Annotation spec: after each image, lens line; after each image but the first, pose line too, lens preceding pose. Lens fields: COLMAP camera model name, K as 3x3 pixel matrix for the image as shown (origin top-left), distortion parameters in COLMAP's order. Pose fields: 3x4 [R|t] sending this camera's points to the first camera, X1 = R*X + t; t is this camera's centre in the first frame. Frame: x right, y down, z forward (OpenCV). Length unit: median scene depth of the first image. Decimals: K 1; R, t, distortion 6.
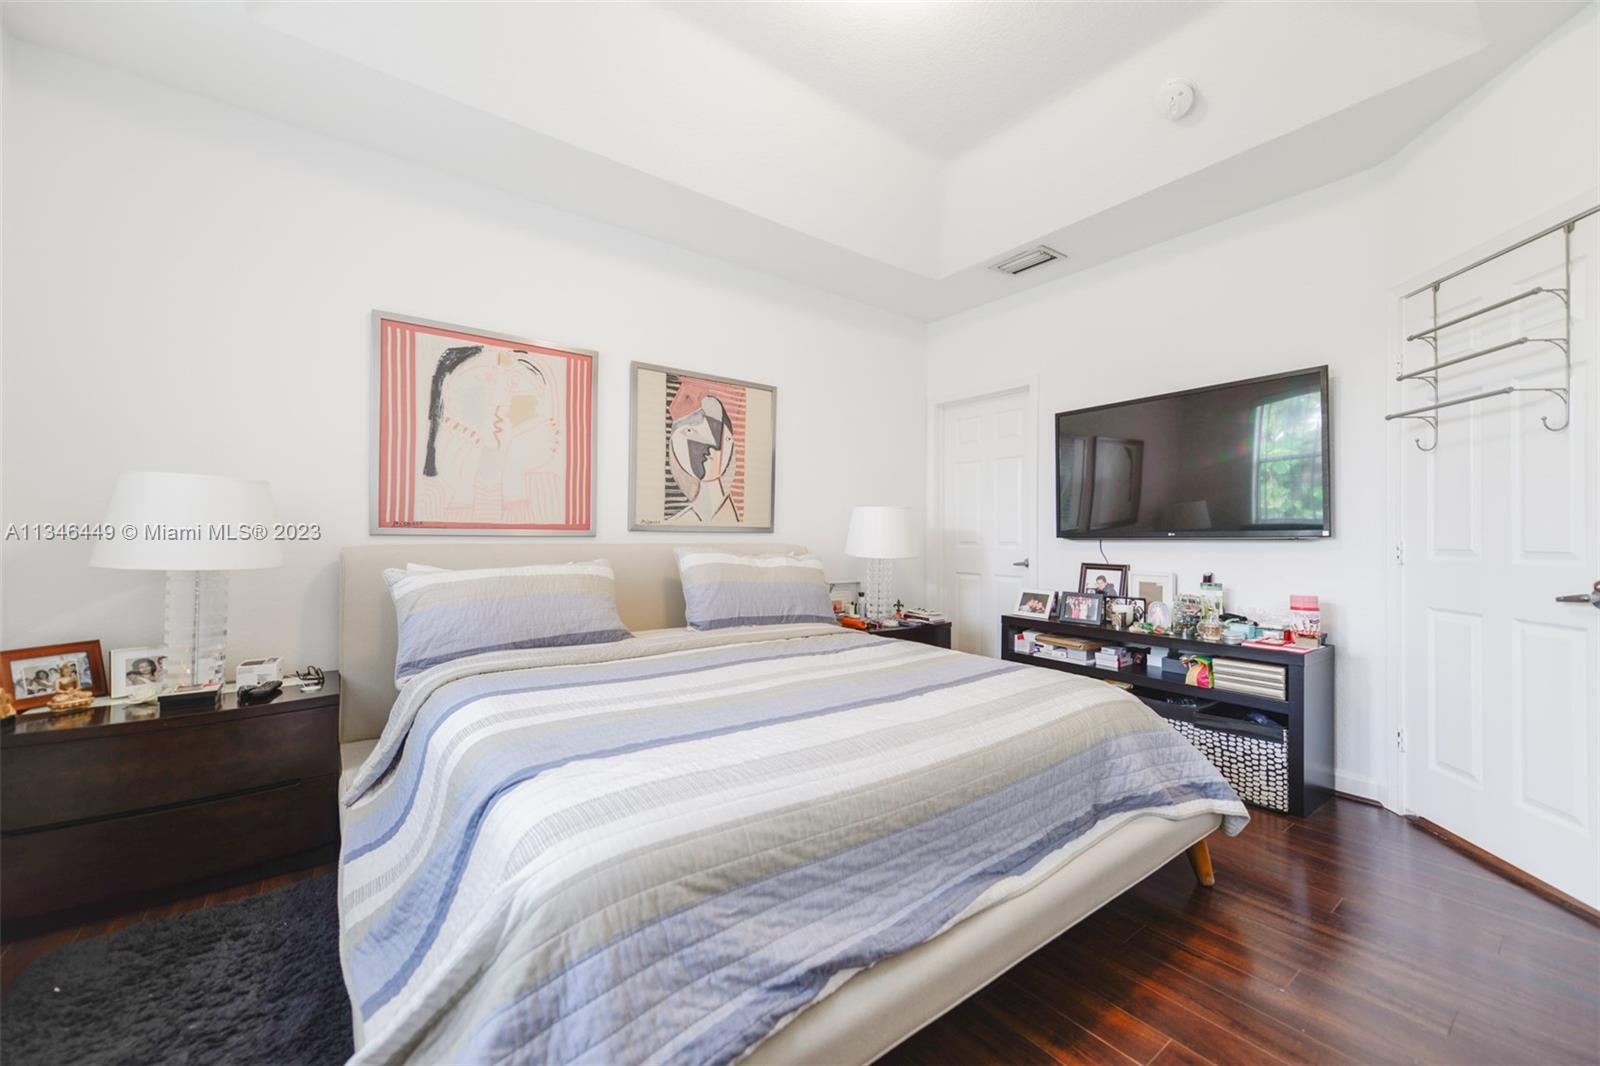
lens RADIAL K [[625.5, 0, 800.0], [0, 625.5, 533.0], [0, 0, 1]] dist [0.015753, -0.003296]
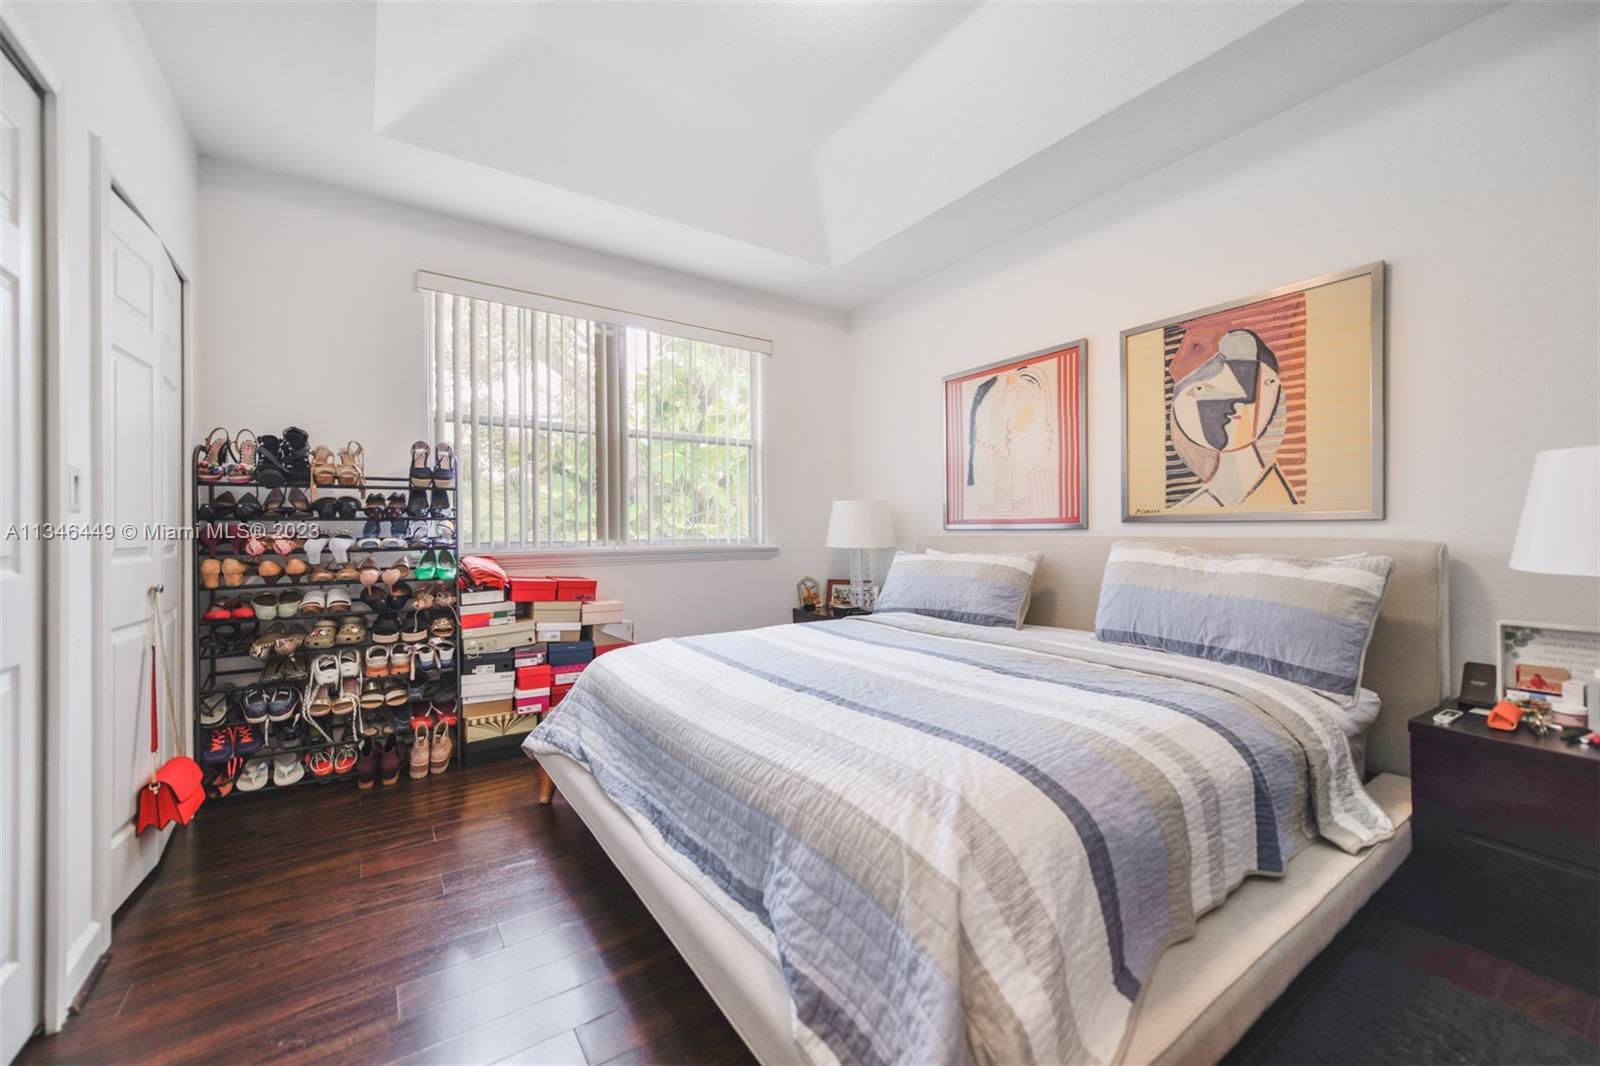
lens RADIAL K [[625.5, 0, 800.0], [0, 625.5, 533.0], [0, 0, 1]] dist [0.015753, -0.003296]
pose [[-0.045504, -0.003114, -0.998959, 0.619589], [0.009133, 0.999952, -0.003533, 0.009964], [0.998922, -0.009284, -0.045473, 0.561652]]
